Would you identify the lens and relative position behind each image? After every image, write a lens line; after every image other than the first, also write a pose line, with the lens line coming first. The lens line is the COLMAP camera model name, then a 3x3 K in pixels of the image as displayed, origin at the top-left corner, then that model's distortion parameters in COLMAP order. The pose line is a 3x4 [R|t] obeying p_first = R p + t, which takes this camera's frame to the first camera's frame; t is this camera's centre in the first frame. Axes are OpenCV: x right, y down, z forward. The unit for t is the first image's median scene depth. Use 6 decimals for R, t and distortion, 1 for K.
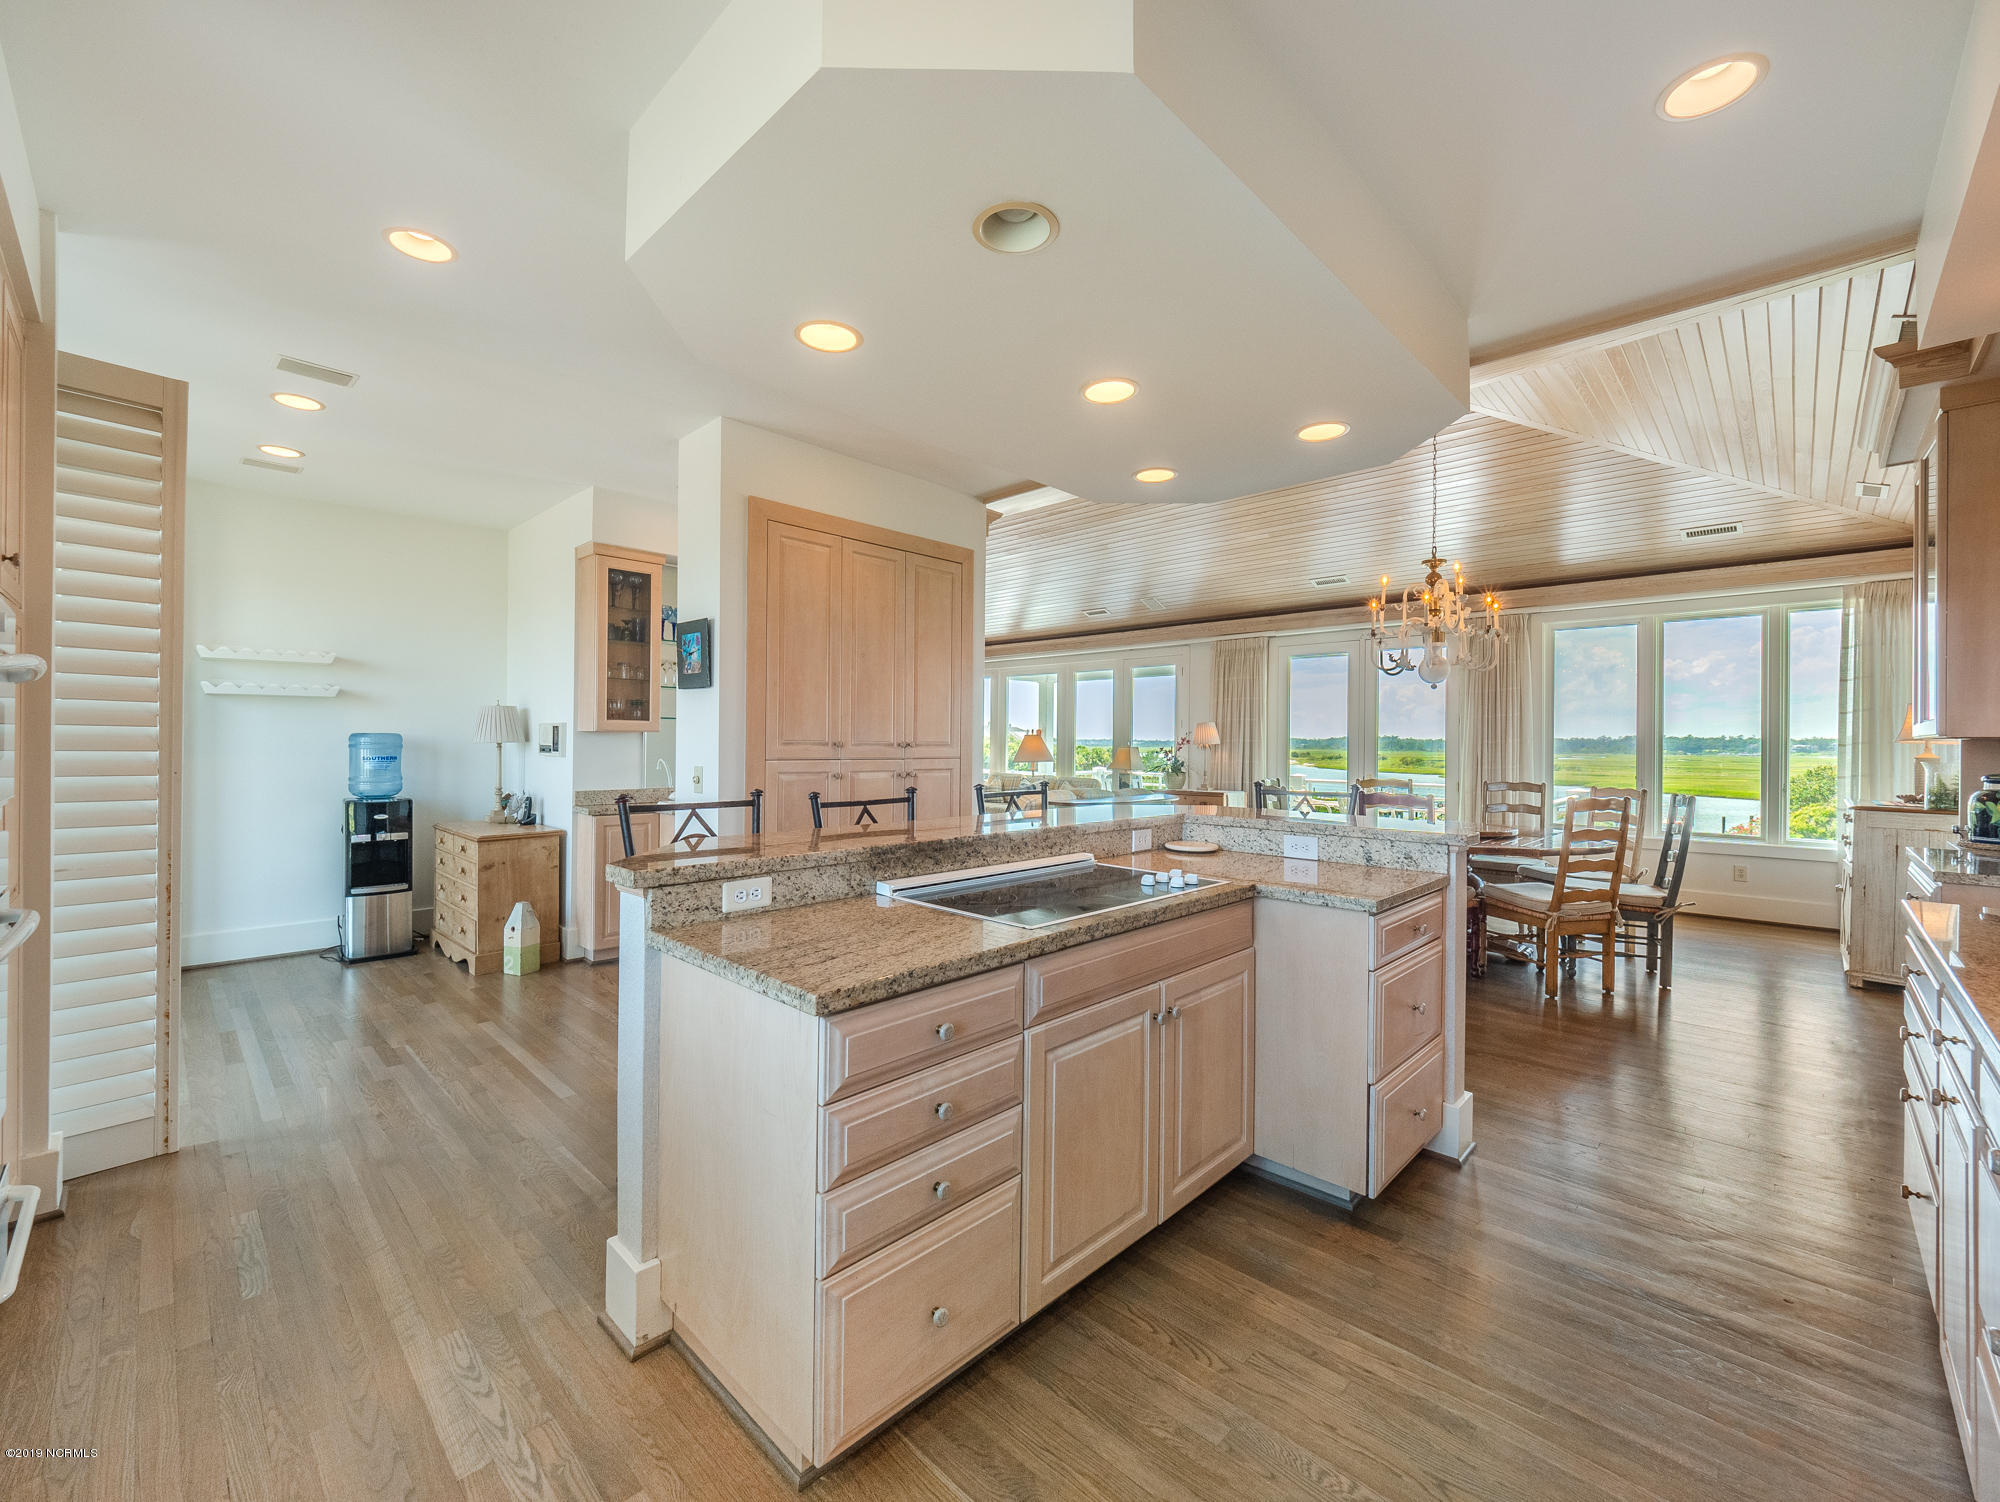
lens RADIAL K [[819.4, 0, 1002.4], [0, 819.4, 744.6], [0, 0, 1]] dist [-0.001746, 0.000026]
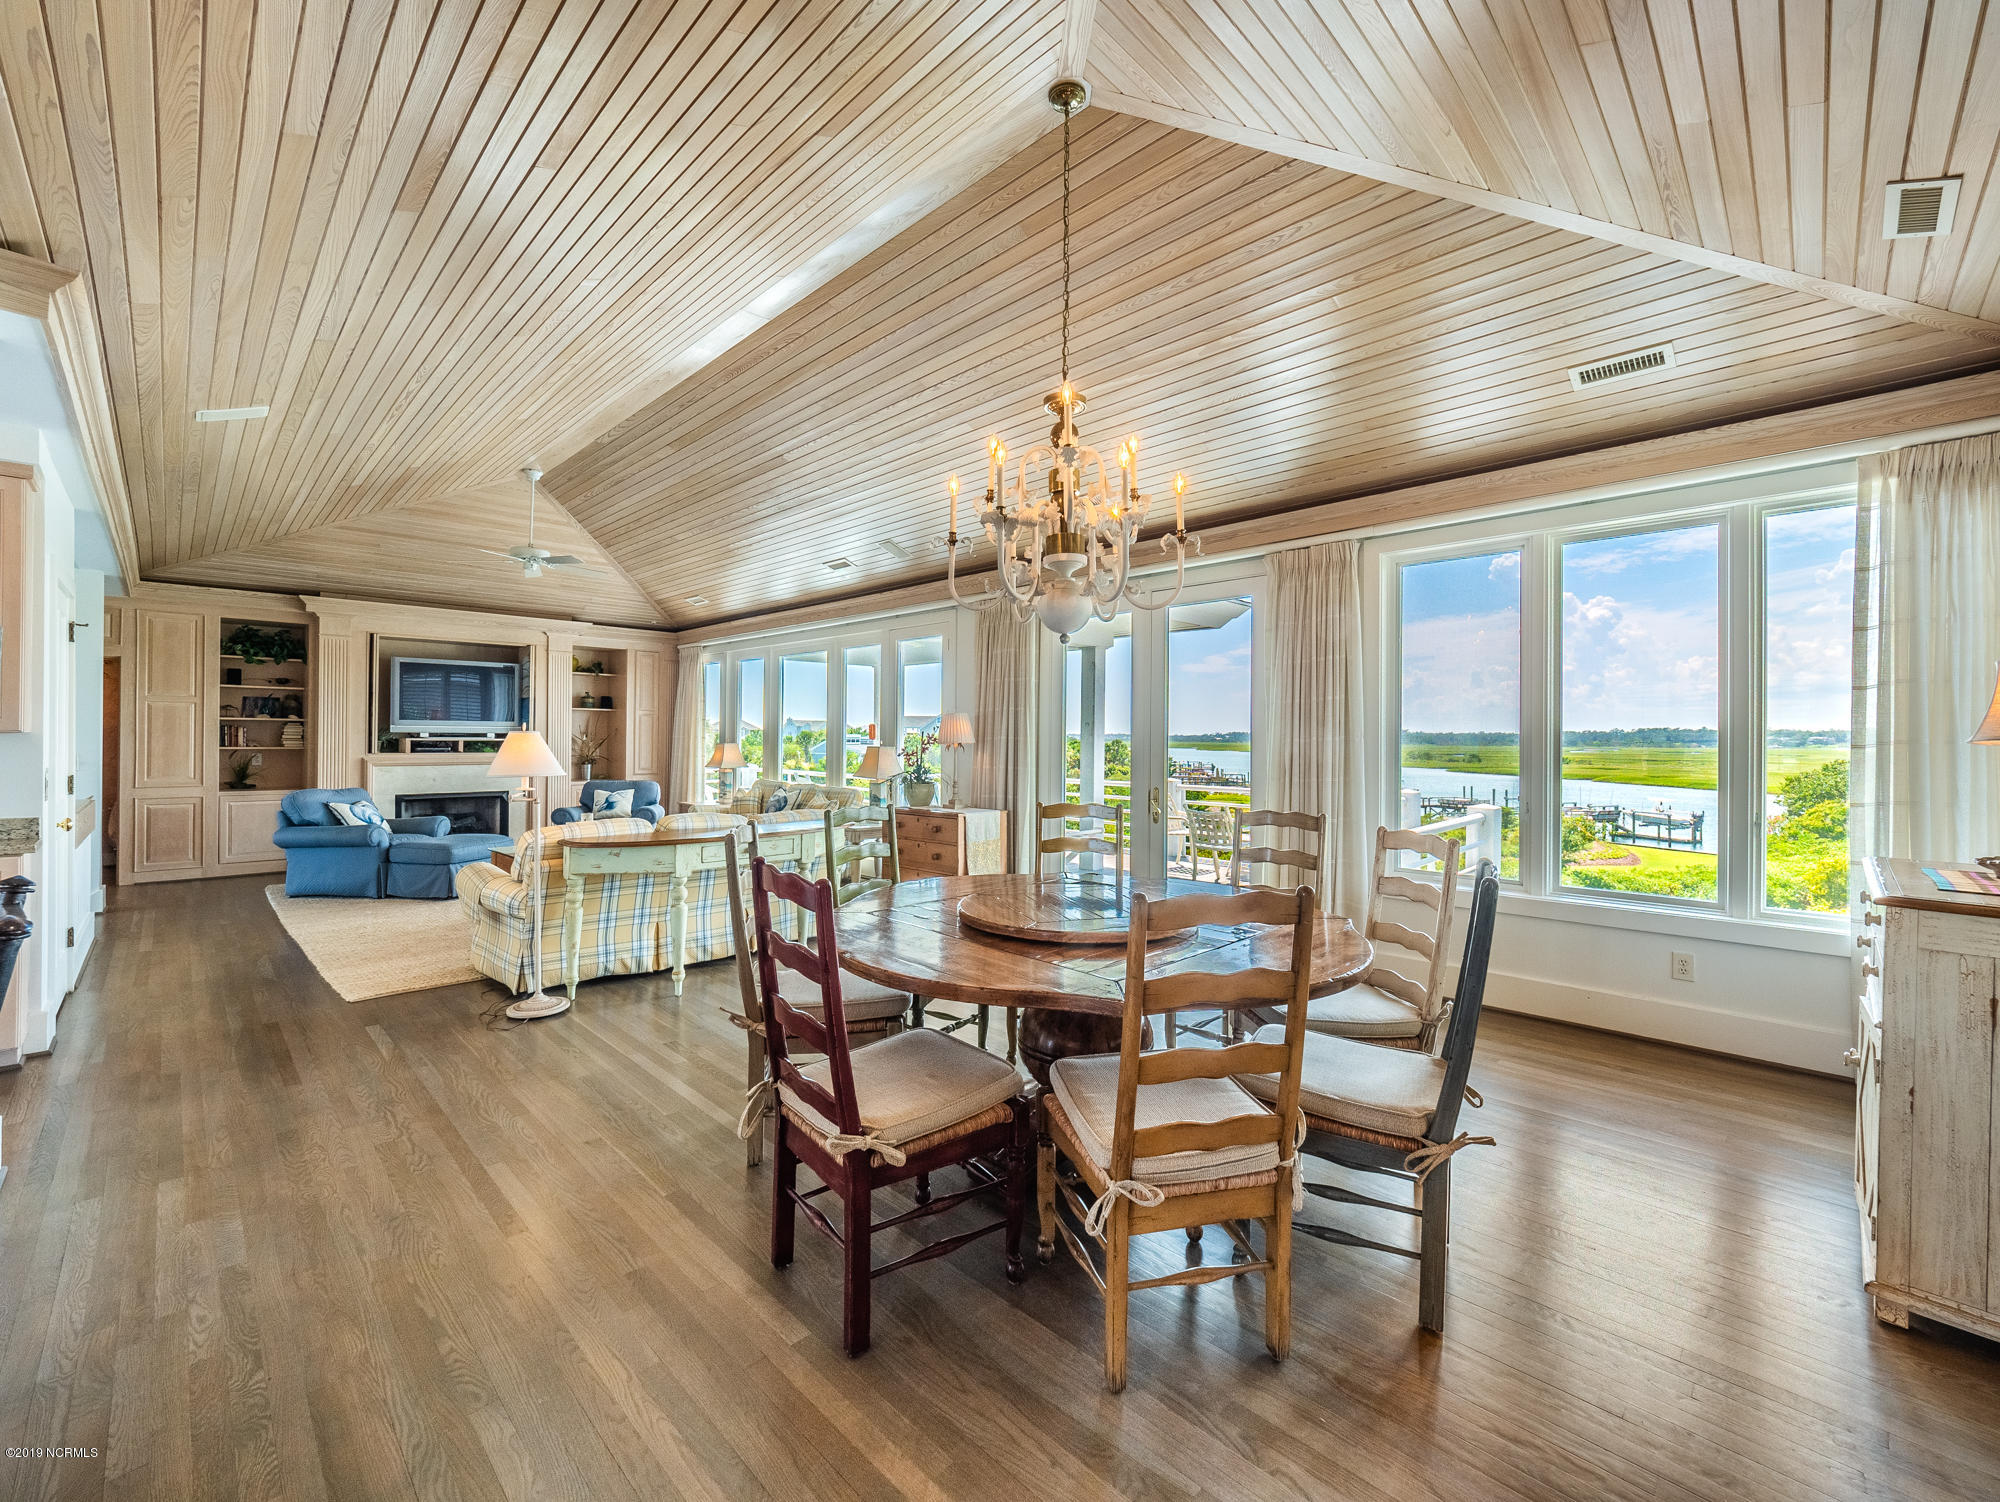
lens RADIAL K [[819.4, 0, 997.1], [0, 819.4, 738.4], [0, 0, 1]] dist [-0.001746, 0.000026]
pose [[0.999897, -0.003325, -0.013951, 0.448031], [0.003311, 0.999994, -0.001089, -0.006184], [0.013954, 0.001043, 0.999902, 0.434861]]
